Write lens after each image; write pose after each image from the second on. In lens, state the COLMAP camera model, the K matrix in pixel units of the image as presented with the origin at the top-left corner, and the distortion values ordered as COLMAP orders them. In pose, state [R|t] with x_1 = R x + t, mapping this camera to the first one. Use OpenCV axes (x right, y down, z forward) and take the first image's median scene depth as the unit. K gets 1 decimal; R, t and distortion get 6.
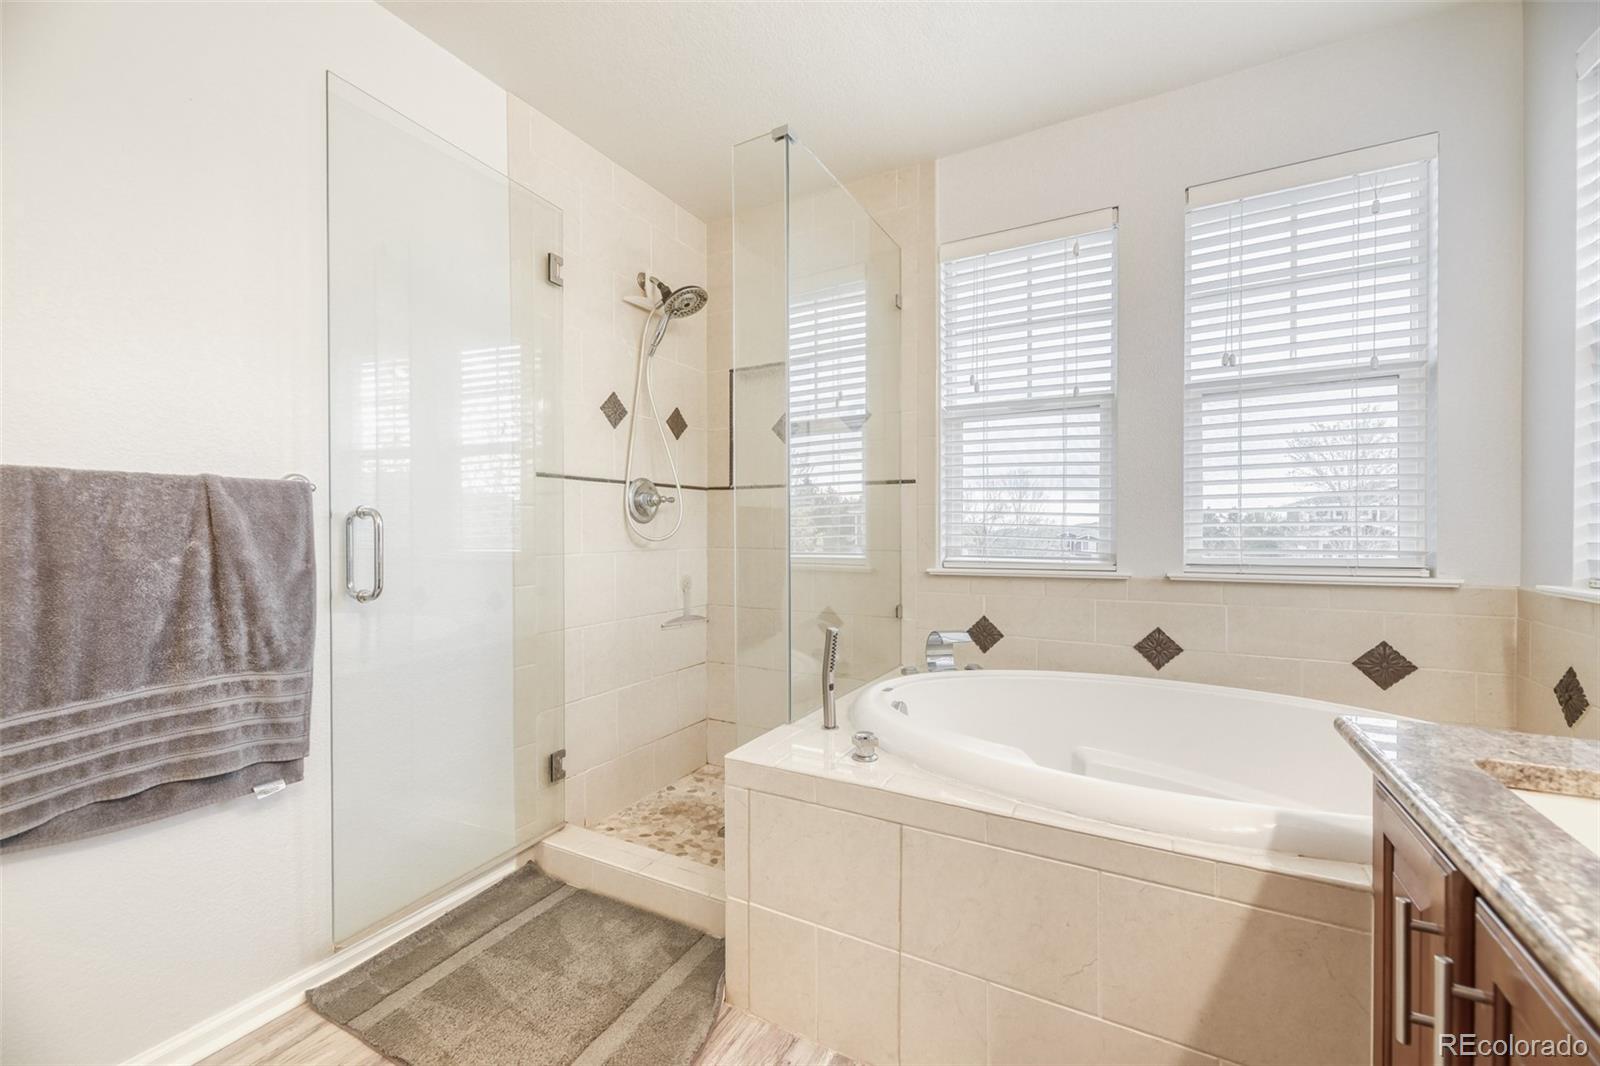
lens RADIAL K [[641.9, 0, 786.7], [0, 641.9, 535.4], [0, 0, 1]] dist [0.013366, -0.000194]
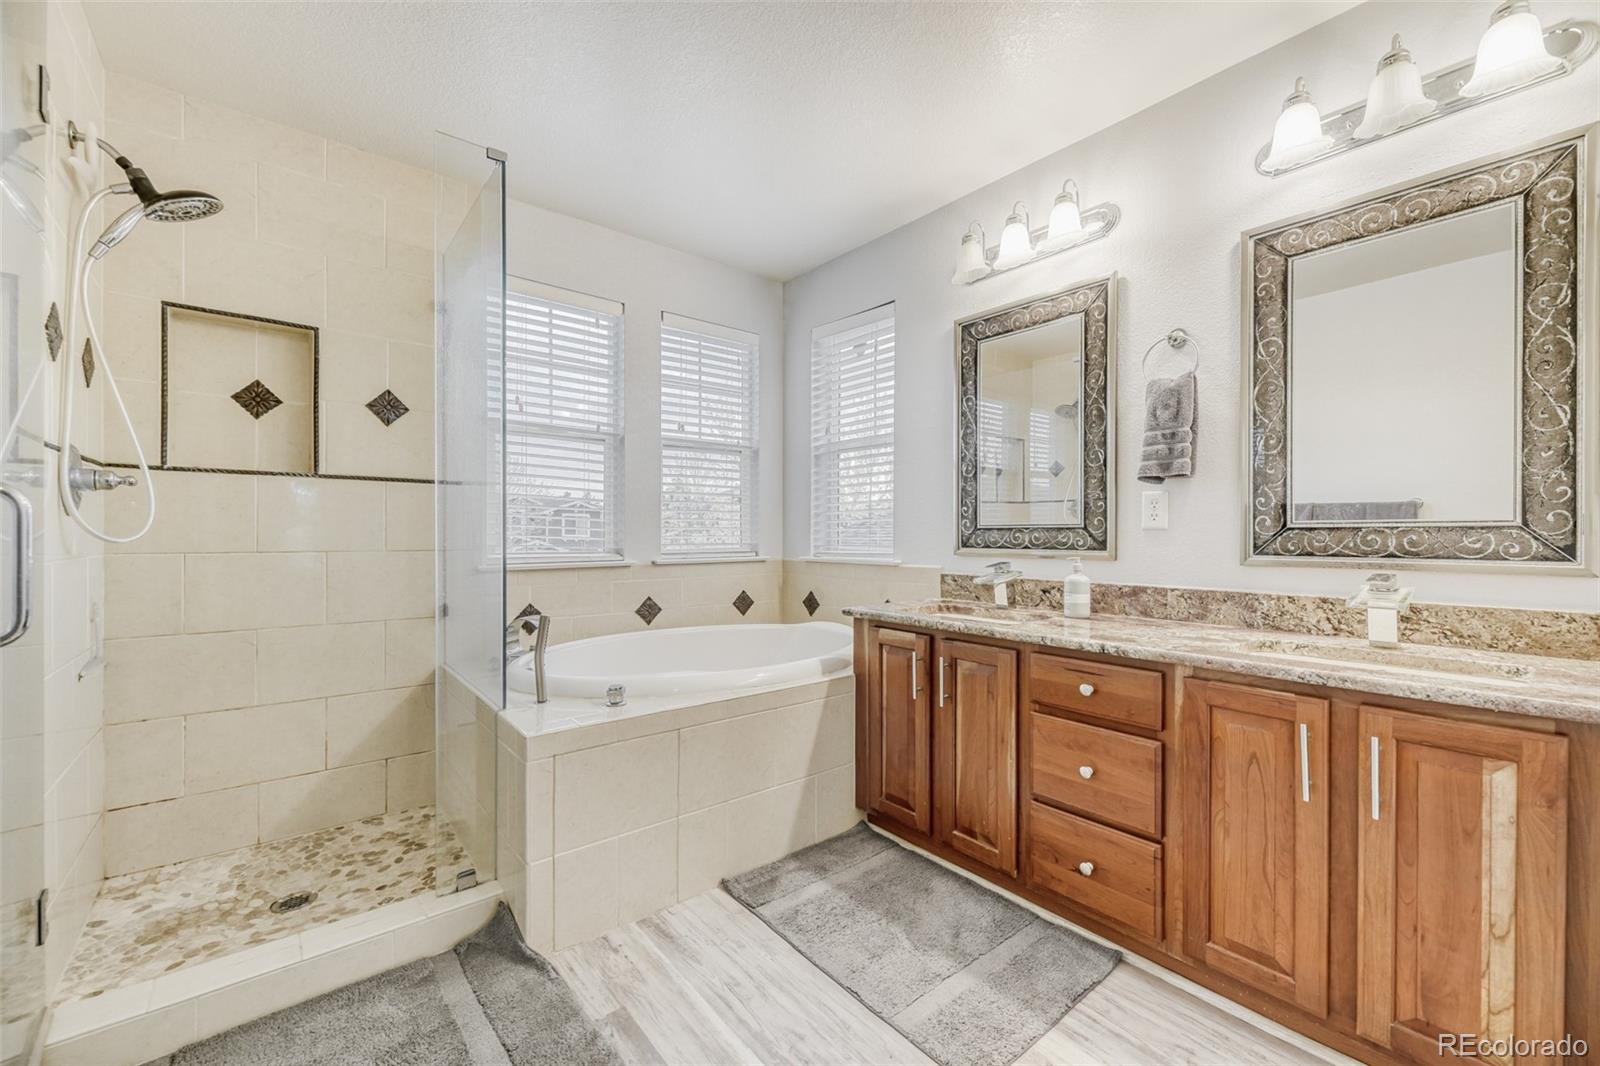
lens RADIAL K [[641.9, 0, 786.7], [0, 641.9, 535.4], [0, 0, 1]] dist [0.013366, -0.000194]
pose [[0.389459, -0.000635, 0.921044, -0.652882], [0.003267, 0.999994, -0.000692, 0.002489], [-0.921038, 0.003278, 0.389459, 0.120507]]
